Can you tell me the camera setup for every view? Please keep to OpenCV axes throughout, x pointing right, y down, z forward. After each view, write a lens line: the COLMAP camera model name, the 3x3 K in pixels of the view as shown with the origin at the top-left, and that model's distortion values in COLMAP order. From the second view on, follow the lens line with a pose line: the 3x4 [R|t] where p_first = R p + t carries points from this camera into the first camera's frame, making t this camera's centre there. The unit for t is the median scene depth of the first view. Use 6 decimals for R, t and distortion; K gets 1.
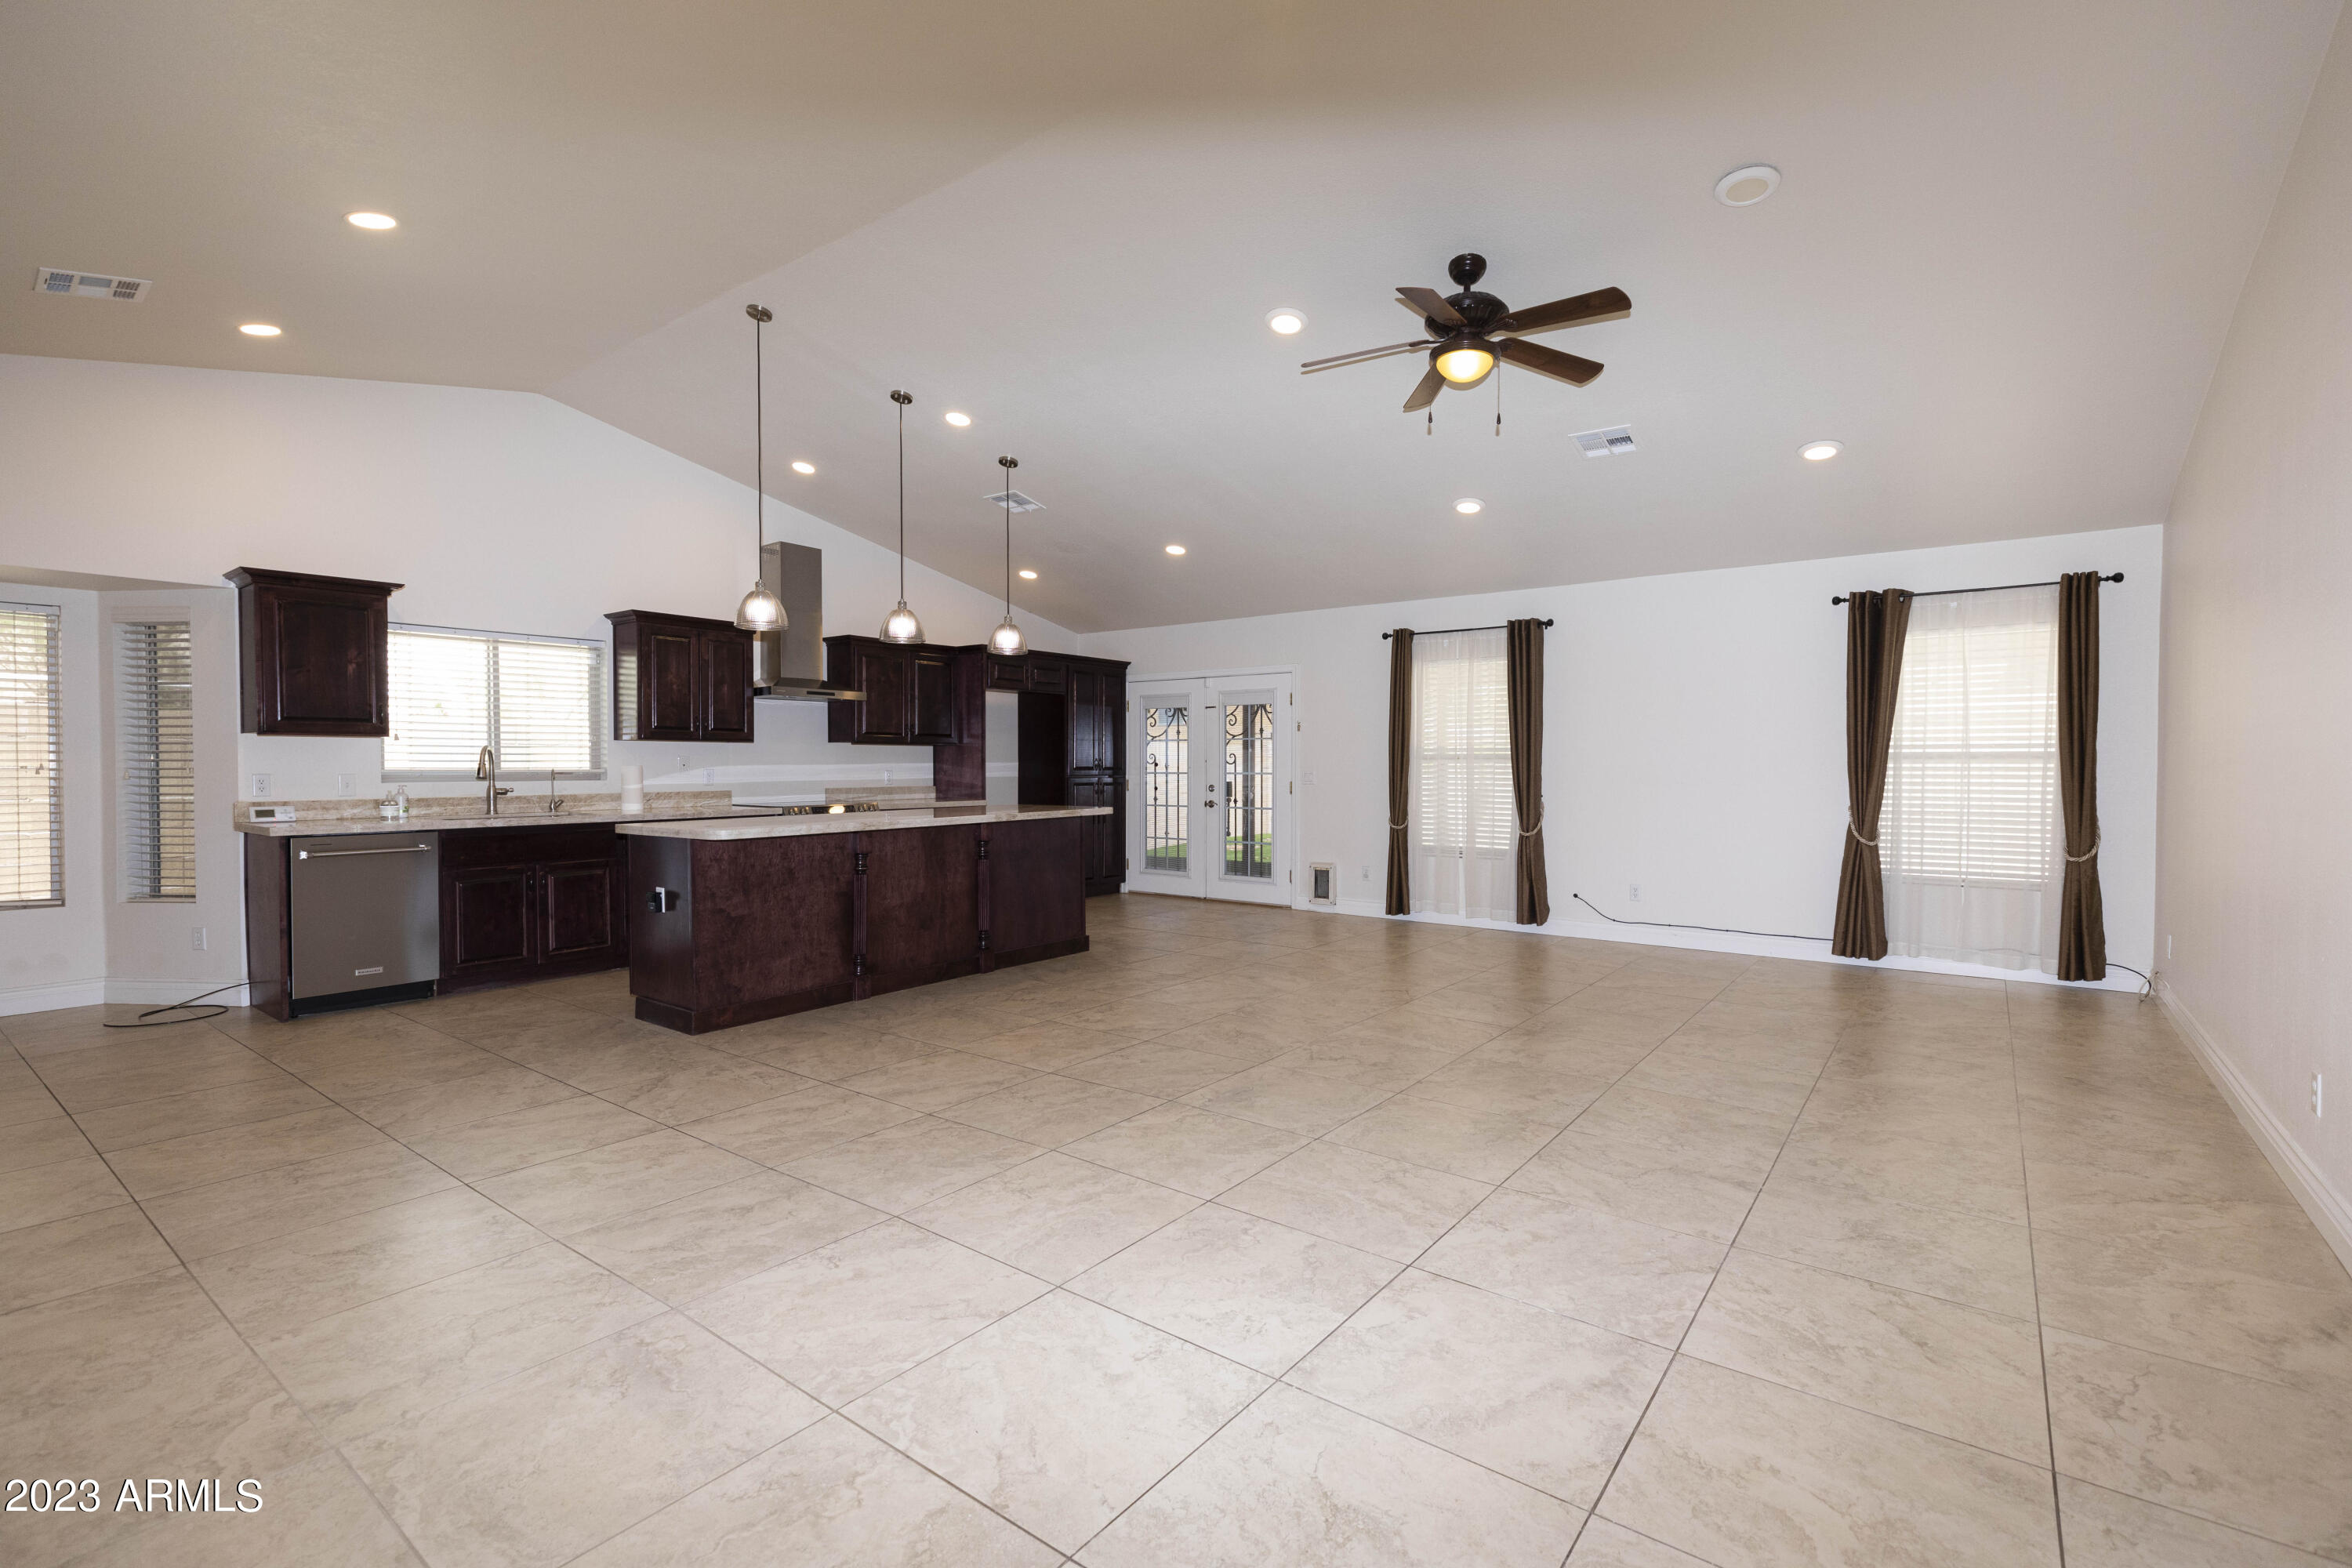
lens RADIAL K [[1049.7, 0, 1170.3], [0, 1049.7, 770.5], [0, 0, 1]] dist [0.002980, 0.000996]
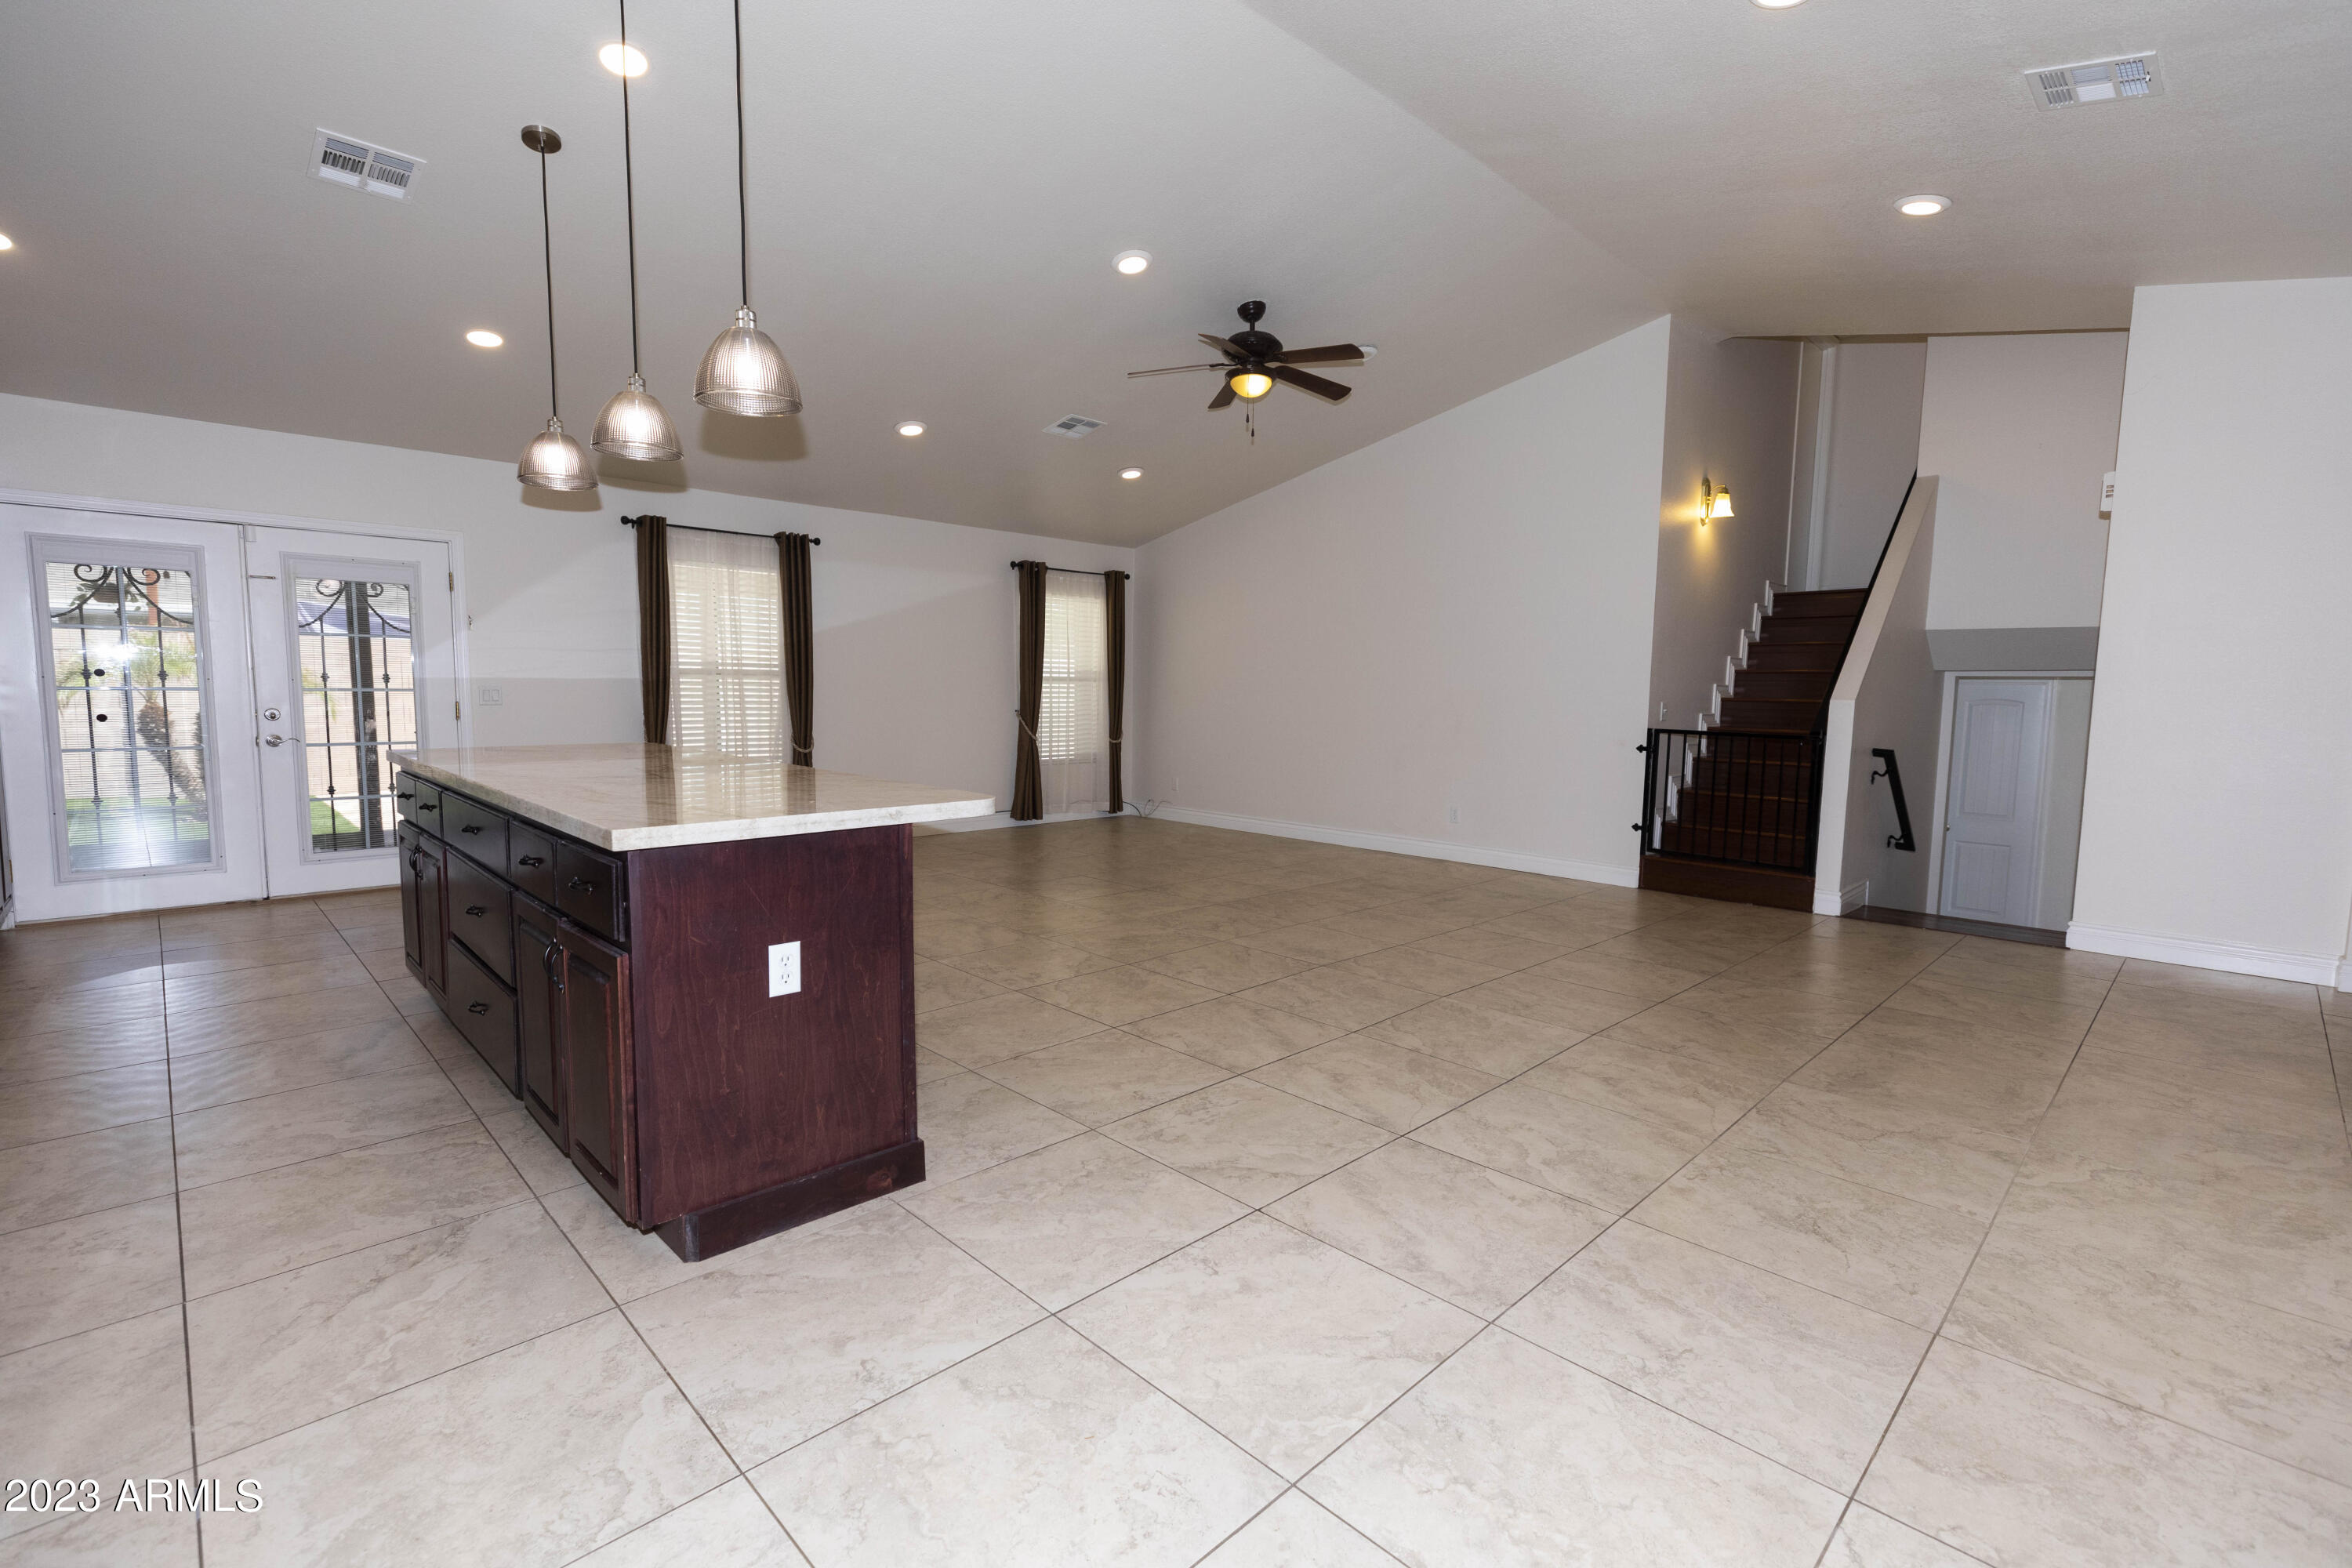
lens RADIAL K [[1049.7, 0, 1182.0], [0, 1049.7, 783.1], [0, 0, 1]] dist [0.002980, 0.000996]
pose [[0.139445, -0.089149, 0.986209, -0.829114], [-0.005795, 0.995849, 0.090840, -0.003299], [-0.990213, -0.018382, 0.138349, 0.689515]]
